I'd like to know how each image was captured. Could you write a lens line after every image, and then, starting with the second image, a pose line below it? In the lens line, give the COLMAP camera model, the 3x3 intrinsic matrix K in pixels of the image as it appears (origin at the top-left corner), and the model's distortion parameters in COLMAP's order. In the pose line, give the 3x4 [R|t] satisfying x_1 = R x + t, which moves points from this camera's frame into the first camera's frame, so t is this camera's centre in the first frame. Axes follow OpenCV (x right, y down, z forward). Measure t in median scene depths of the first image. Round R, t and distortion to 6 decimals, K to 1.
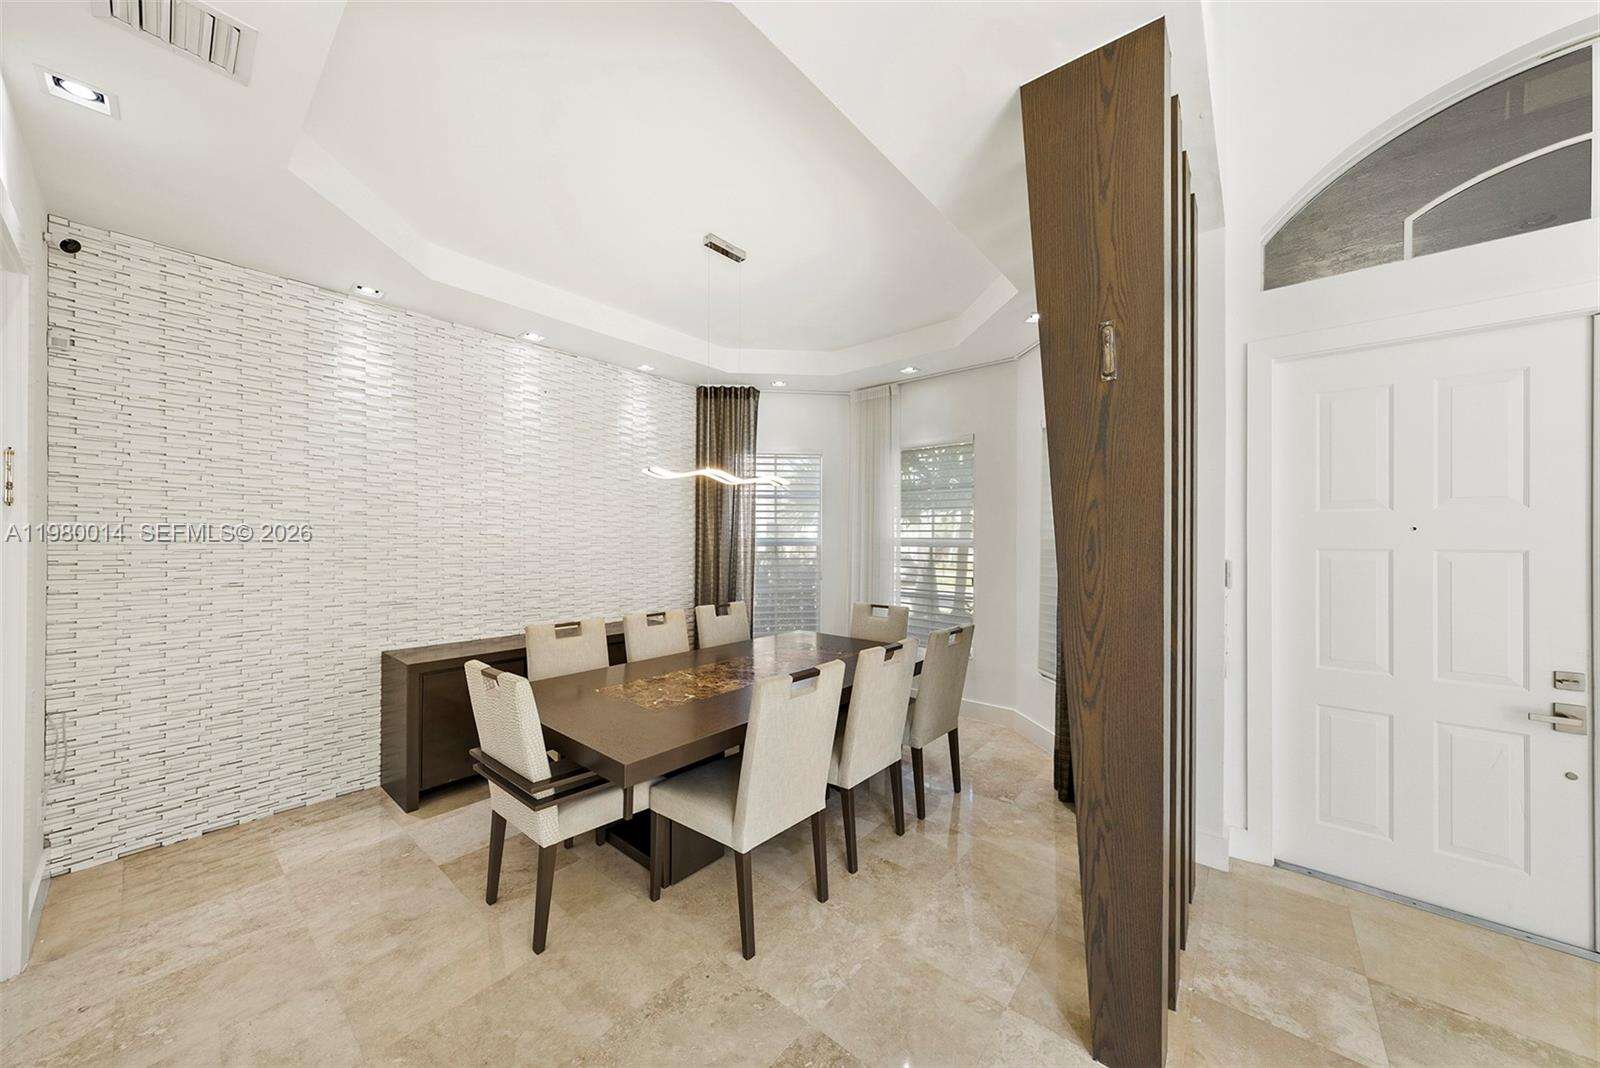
lens RADIAL K [[556.9, 0, 805.5], [0, 556.9, 536.8], [0, 0, 1]] dist [-0.005823, 0.002701]
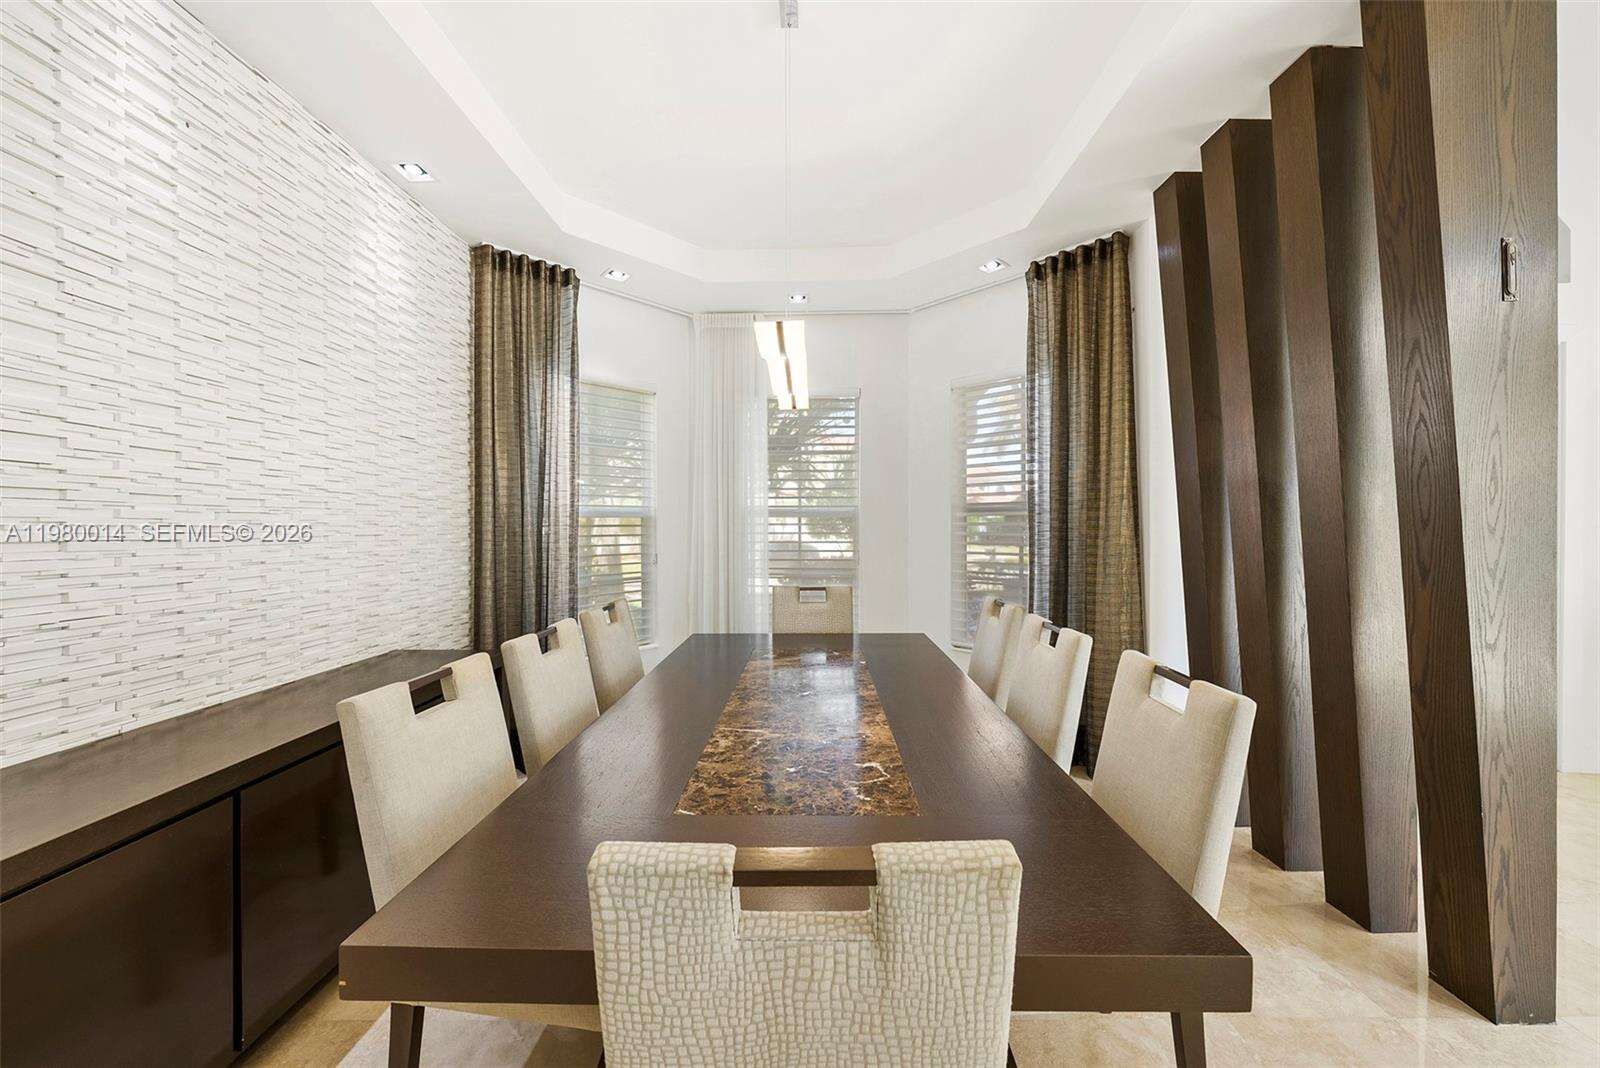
lens RADIAL K [[569.0, 0, 800.2], [0, 569.0, 528.4], [0, 0, 1]] dist [-0.008088, 0.000574]
pose [[0.773390, -0.010082, 0.633851, -0.359161], [0.006530, 0.999947, 0.007939, 0.032419], [-0.633897, -0.002001, 0.773415, 0.370481]]
